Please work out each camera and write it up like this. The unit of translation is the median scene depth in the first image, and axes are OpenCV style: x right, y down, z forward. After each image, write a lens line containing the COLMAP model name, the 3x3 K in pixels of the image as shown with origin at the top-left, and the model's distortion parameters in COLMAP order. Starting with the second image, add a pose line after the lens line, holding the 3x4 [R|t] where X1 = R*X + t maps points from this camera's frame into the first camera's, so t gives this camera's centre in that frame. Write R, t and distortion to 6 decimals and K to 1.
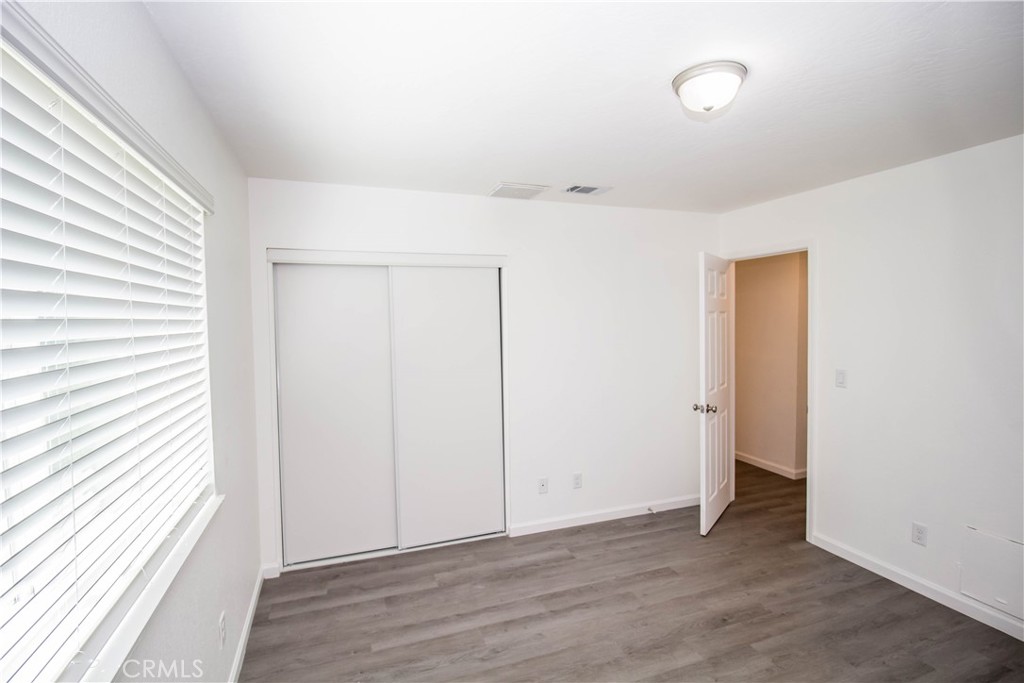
lens RADIAL K [[468.5, 0, 508.6], [0, 468.5, 332.0], [0, 0, 1]] dist [0.000198, -0.011845]
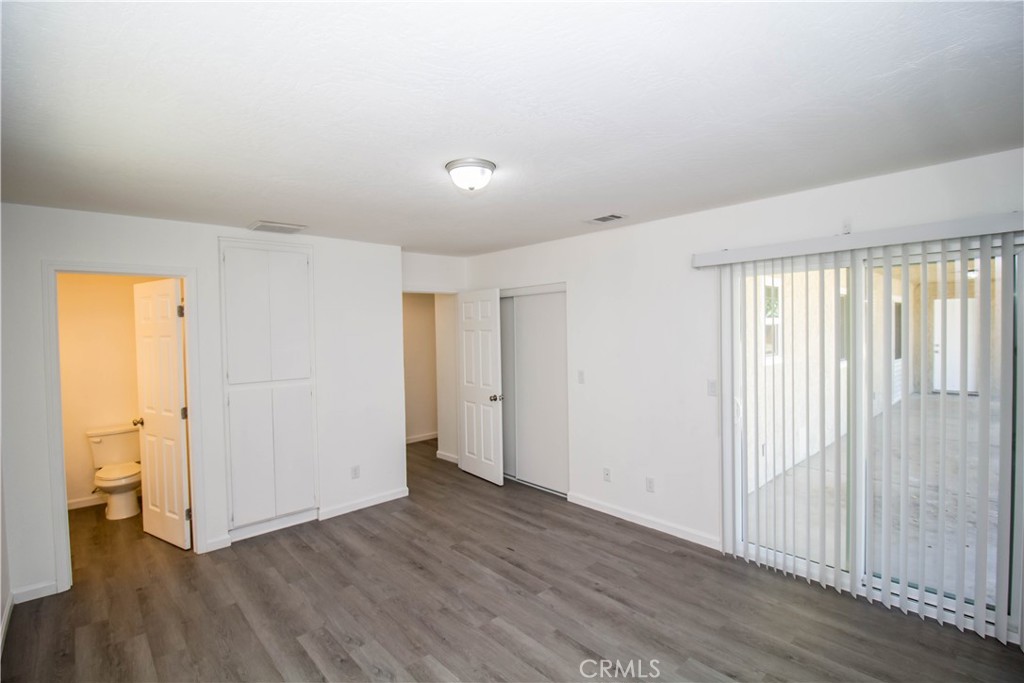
lens RADIAL K [[483.1, 0, 514.5], [0, 483.1, 339.0], [0, 0, 1]] dist [0.001352, -0.013482]
pose [[0.406040, 0.022440, -0.913580, 1.163760], [-0.017982, 0.999701, 0.016564, -0.025771], [0.913678, 0.009702, 0.406322, 0.321456]]
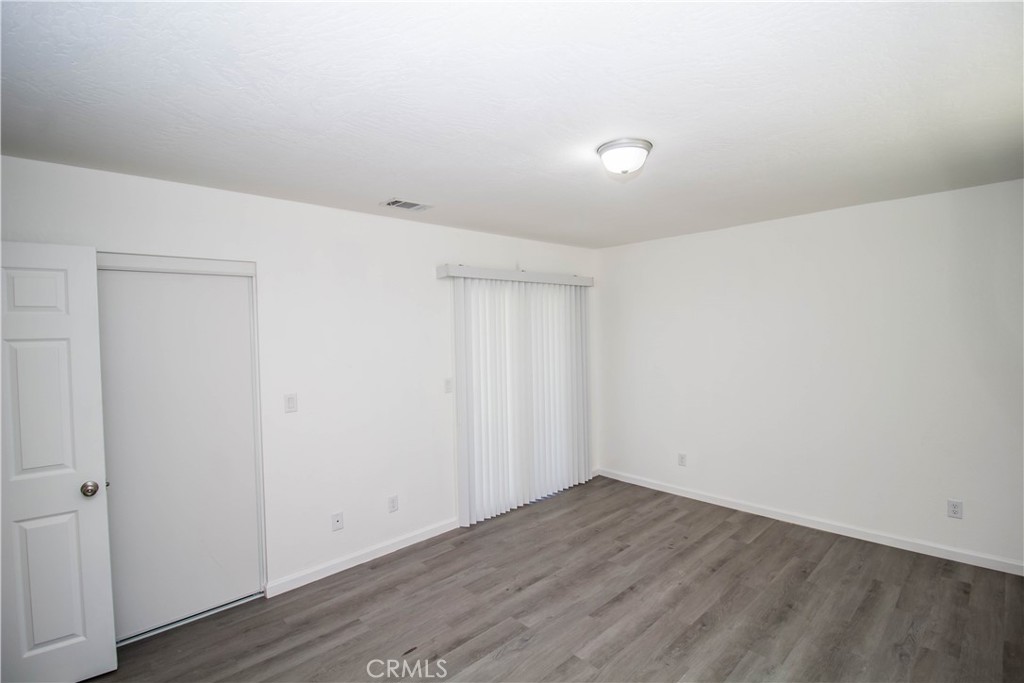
lens RADIAL K [[483.1, 0, 514.5], [0, 483.1, 339.0], [0, 0, 1]] dist [0.001352, -0.013482]
pose [[0.903021, -0.018126, 0.429214, -0.075642], [0.027616, 0.999492, -0.015892, 0.003000], [-0.428708, 0.026204, 0.903063, -0.017017]]
